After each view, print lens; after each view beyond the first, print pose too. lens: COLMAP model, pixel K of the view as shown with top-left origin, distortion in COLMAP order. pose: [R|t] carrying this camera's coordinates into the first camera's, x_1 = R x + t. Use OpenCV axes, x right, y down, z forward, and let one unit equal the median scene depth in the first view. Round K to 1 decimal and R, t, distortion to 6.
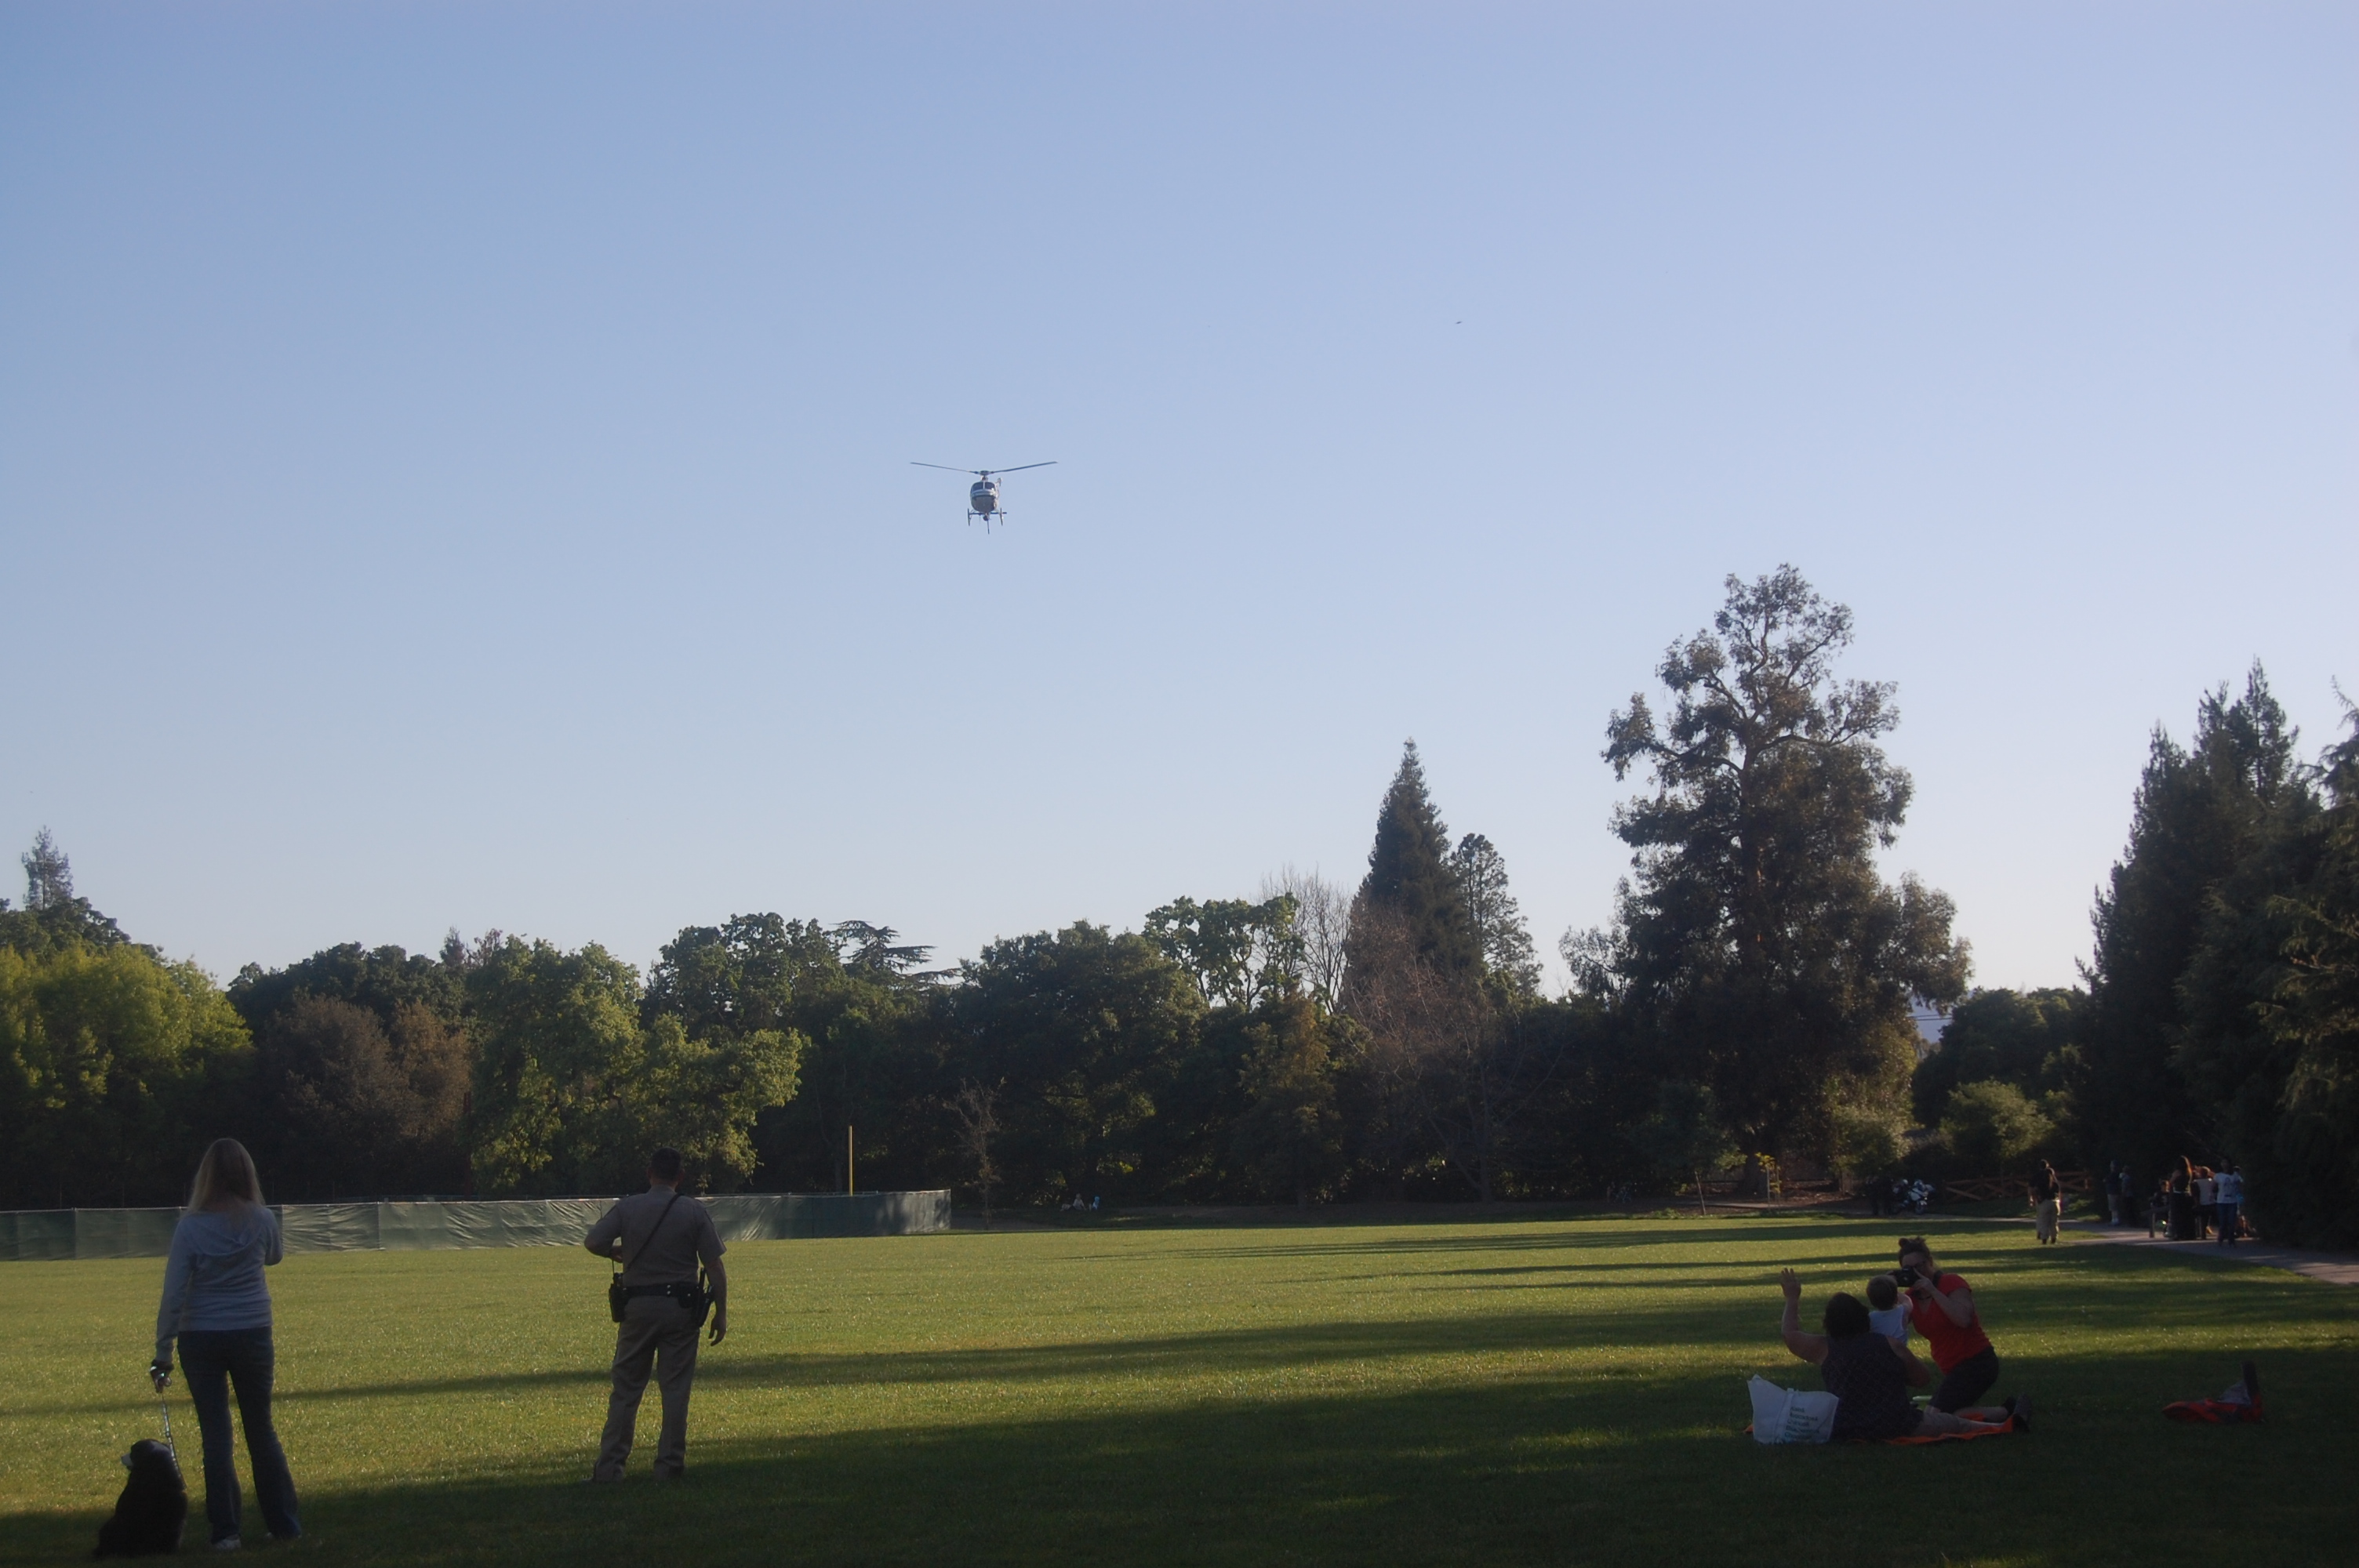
lens RADIAL K [[4186.9, 0, 1194.4], [0, 4186.9, 795.7], [0, 0, 1]] dist [-0.032232, 0.000000]
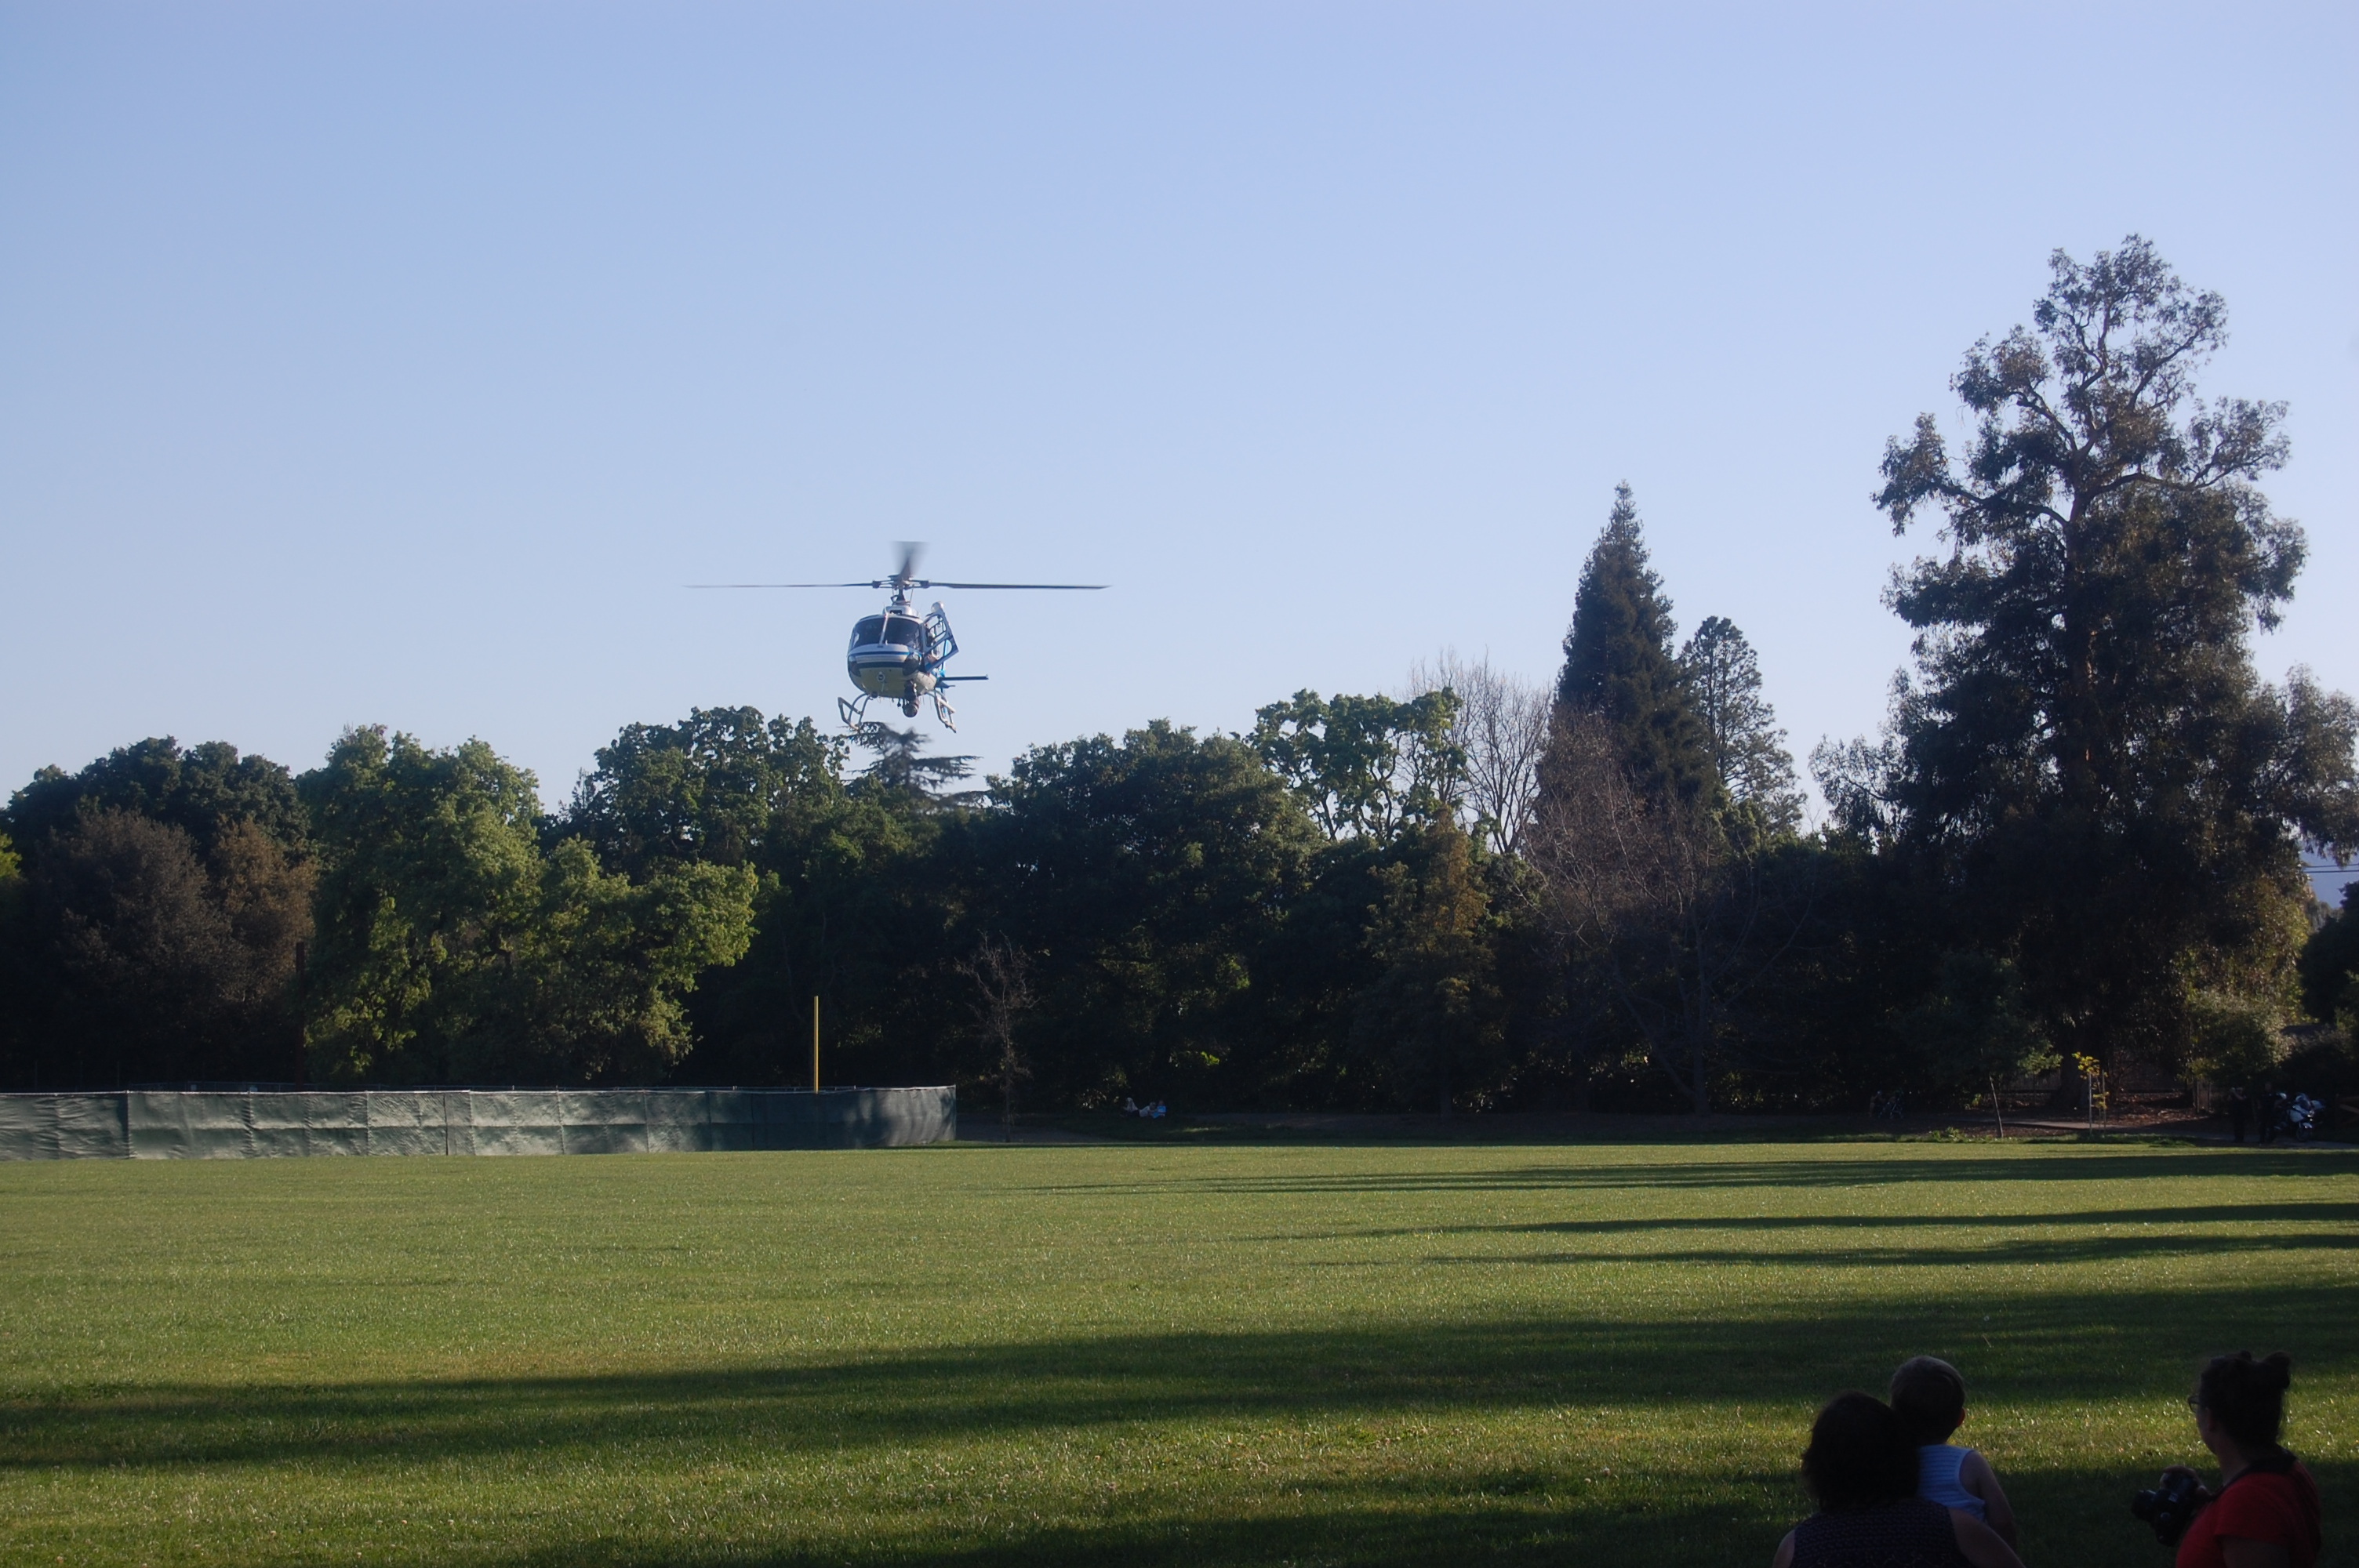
lens RADIAL K [[5456.7, 0, 1198.0], [0, 5456.7, 788.8], [0, 0, 1]] dist [-0.018126, 0.000000]
pose [[0.999367, 0.013958, -0.032732, 0.012415], [-0.012673, 0.999153, 0.039145, 0.004892], [0.033251, -0.038705, 0.998697, 0.055433]]
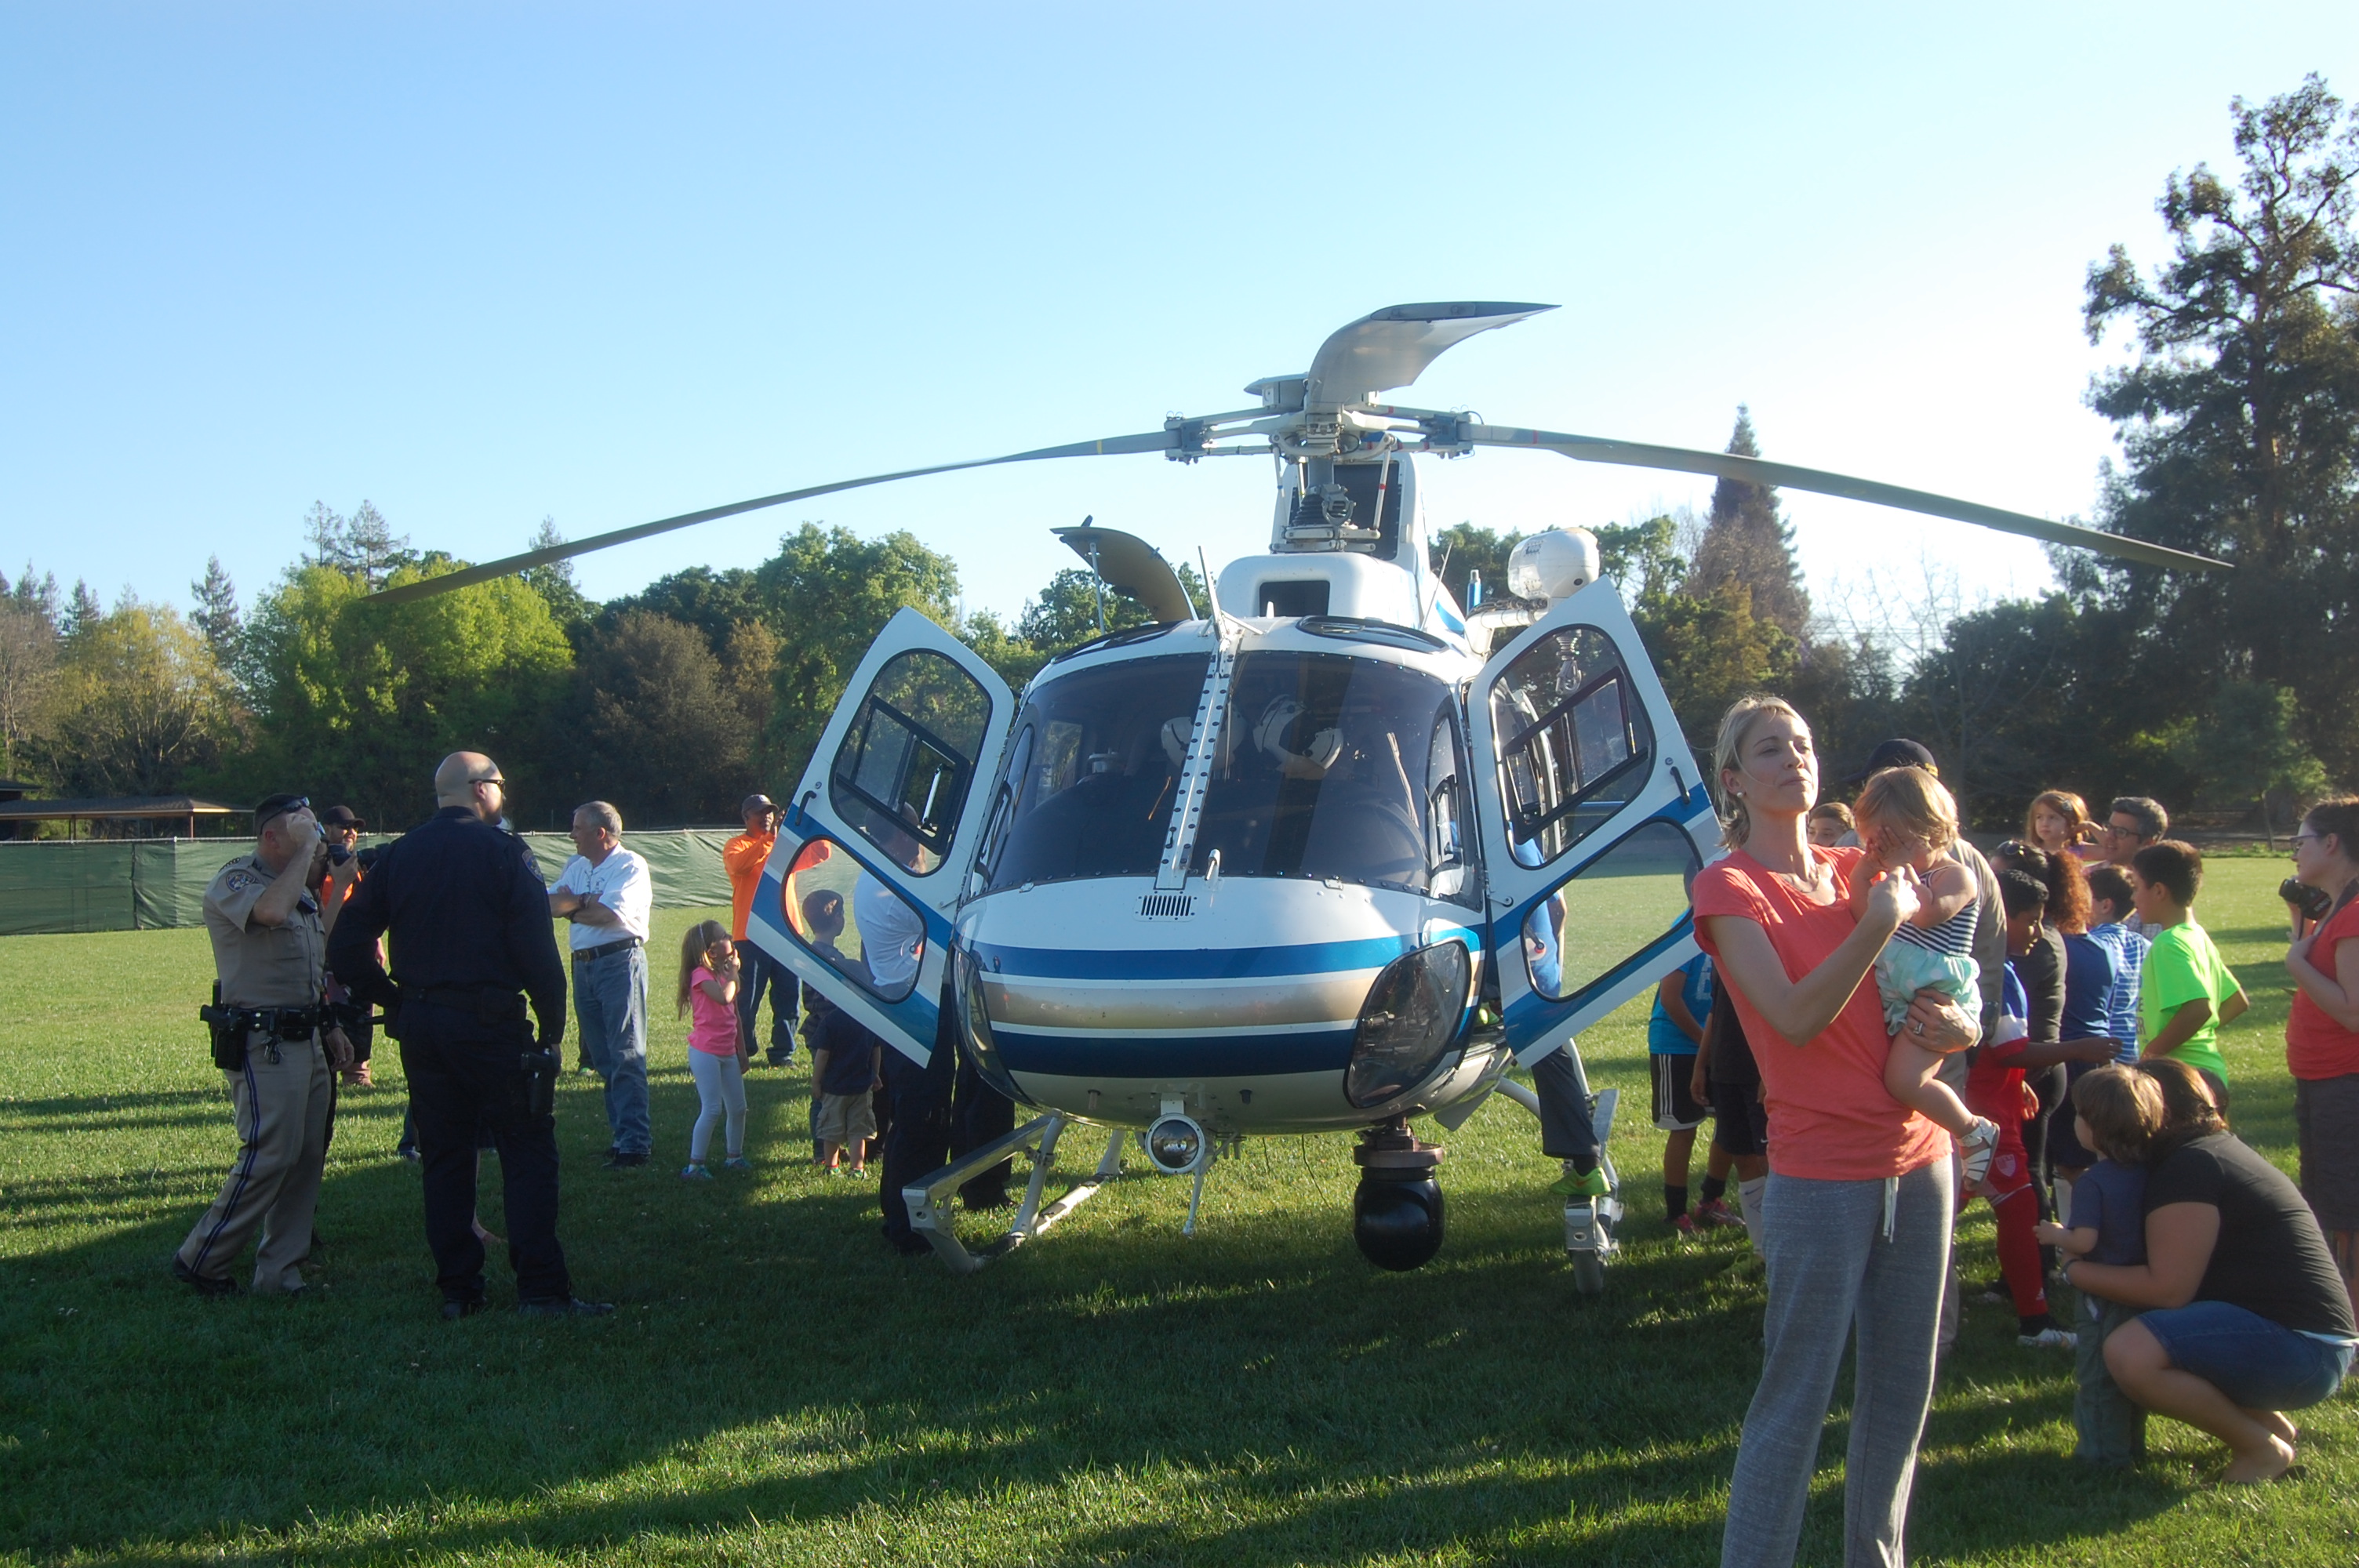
lens RADIAL K [[2499.2, 0, 1201.3], [0, 2499.2, 763.8], [0, 0, 1]] dist [-0.058954, 0.000000]
pose [[0.994744, -0.000850, -0.102393, -0.029222], [0.007929, 0.997602, 0.068750, 0.046121], [0.102089, -0.069201, 0.992365, 0.475639]]
